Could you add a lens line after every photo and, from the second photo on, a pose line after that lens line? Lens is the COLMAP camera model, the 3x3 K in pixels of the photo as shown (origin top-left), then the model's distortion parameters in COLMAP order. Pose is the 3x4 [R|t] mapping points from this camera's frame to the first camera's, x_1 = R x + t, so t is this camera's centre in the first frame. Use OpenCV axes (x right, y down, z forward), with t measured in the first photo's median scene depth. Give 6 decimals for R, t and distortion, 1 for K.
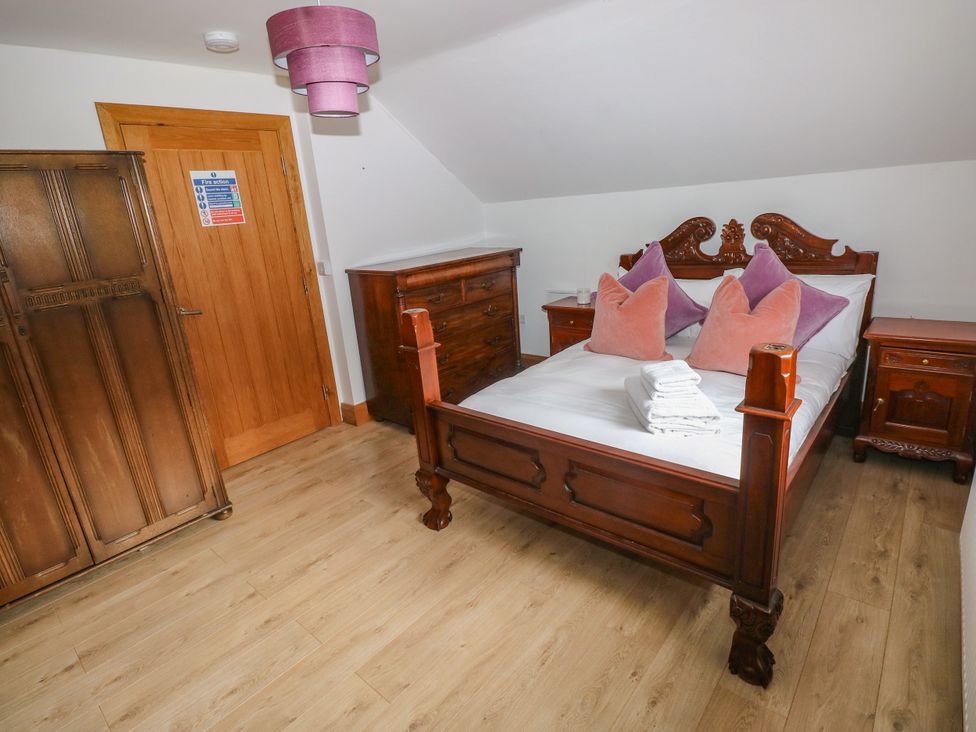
lens RADIAL K [[509.2, 0, 486.7], [0, 509.2, 364.8], [0, 0, 1]] dist [0.000847, -0.013290]
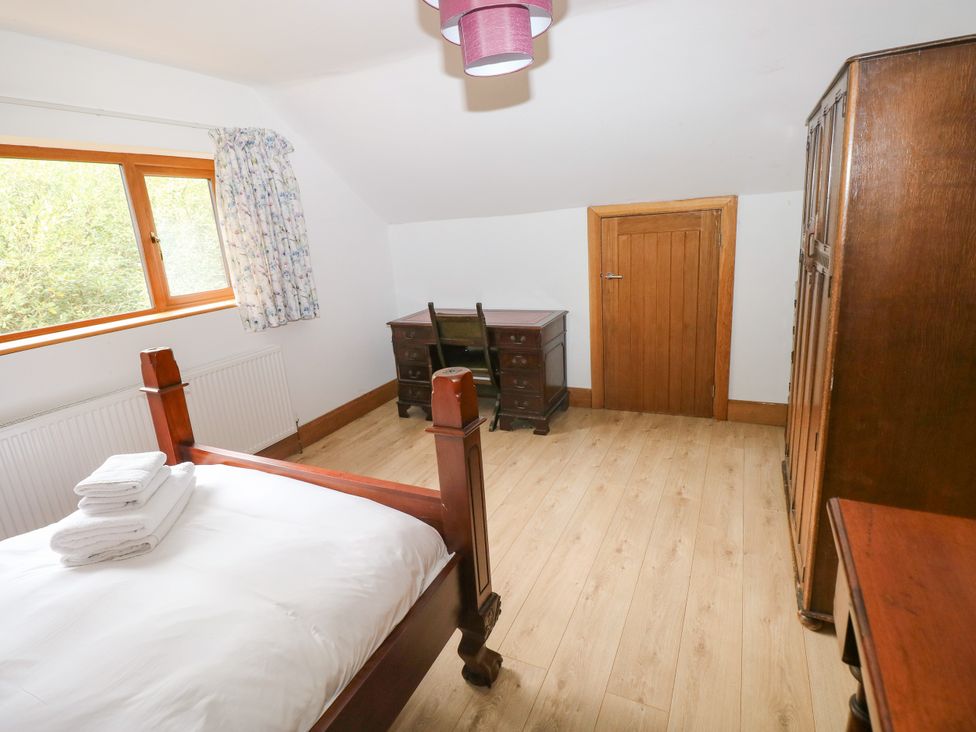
lens RADIAL K [[509.2, 0, 487.3], [0, 509.2, 361.7], [0, 0, 1]] dist [0.000847, -0.013290]
pose [[-0.958583, 0.207709, -0.194873, -0.053798], [0.075773, 0.845542, 0.528505, -0.380283], [0.274548, 0.491850, -0.826261, 1.289854]]
